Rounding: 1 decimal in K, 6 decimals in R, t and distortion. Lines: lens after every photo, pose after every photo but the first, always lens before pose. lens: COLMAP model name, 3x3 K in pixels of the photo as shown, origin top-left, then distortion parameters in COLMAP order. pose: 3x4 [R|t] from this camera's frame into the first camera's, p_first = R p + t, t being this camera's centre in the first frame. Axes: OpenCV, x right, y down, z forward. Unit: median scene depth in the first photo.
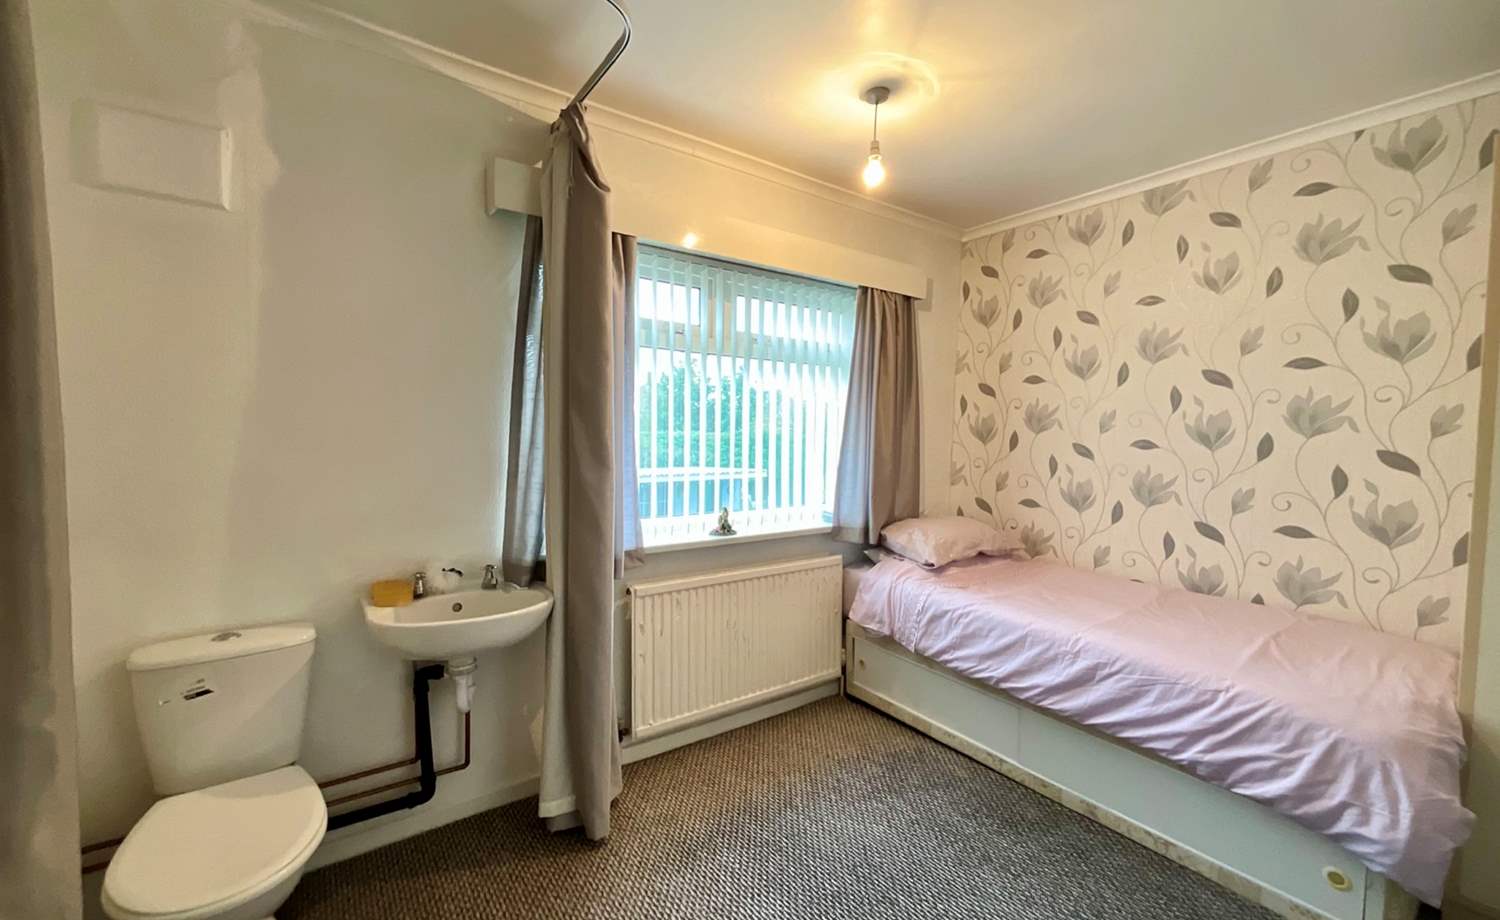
lens RADIAL K [[610.0, 0, 750.0], [0, 610.0, 460.0], [0, 0, 1]] dist [0.000112, 0.000320]
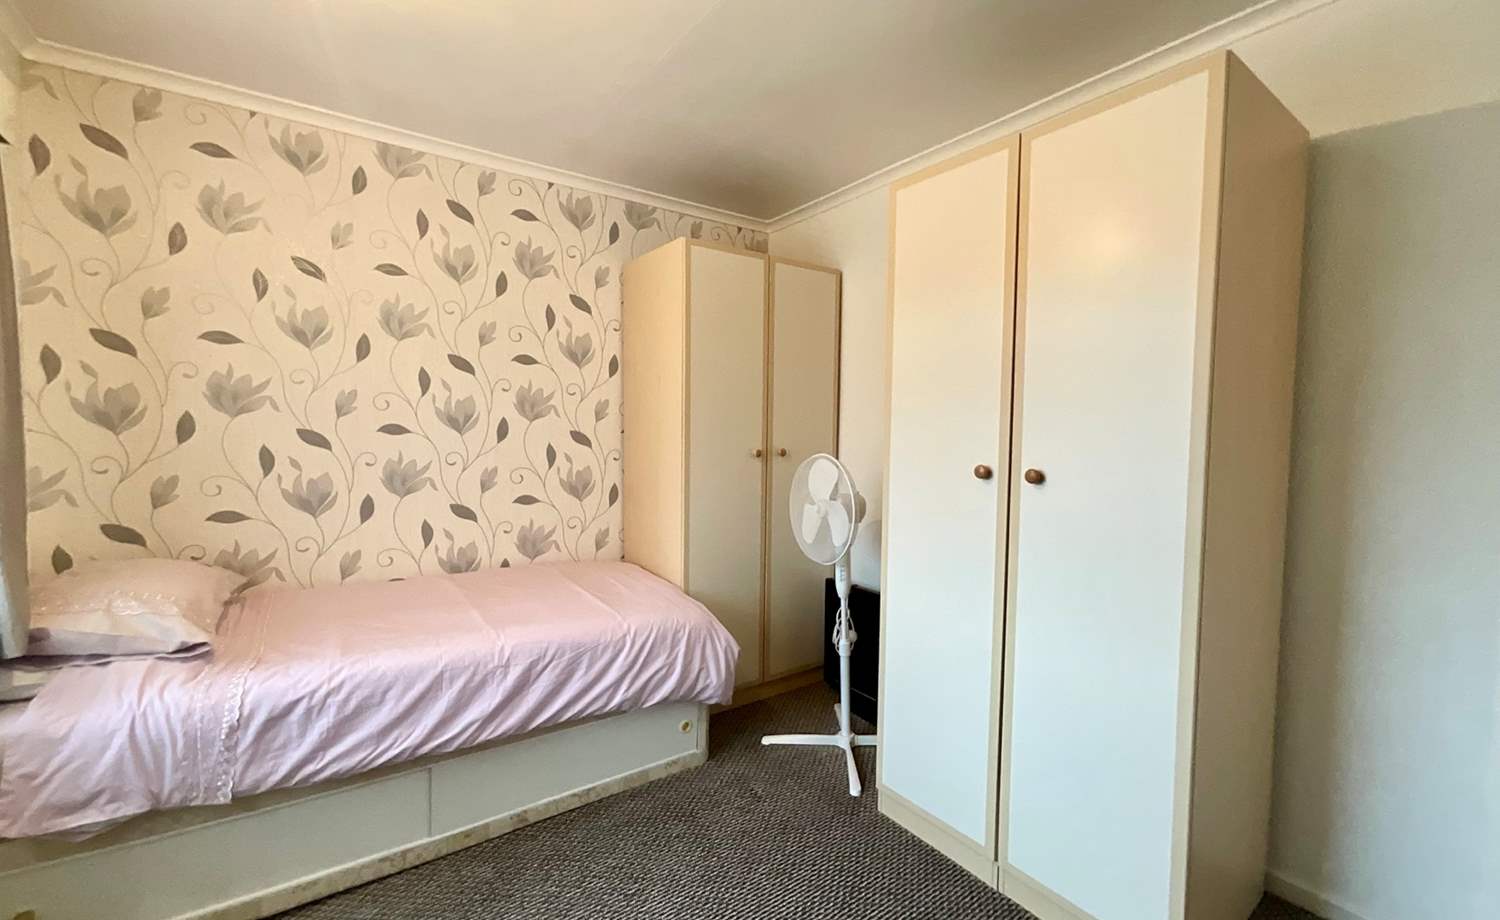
lens RADIAL K [[610.0, 0, 750.0], [0, 610.0, 460.0], [0, 0, 1]] dist [0.000112, 0.000320]
pose [[0.010391, -0.071640, 0.997376, -0.295258], [0.032641, 0.996923, 0.071267, -0.031560], [-0.999413, 0.031815, 0.012697, 0.534003]]
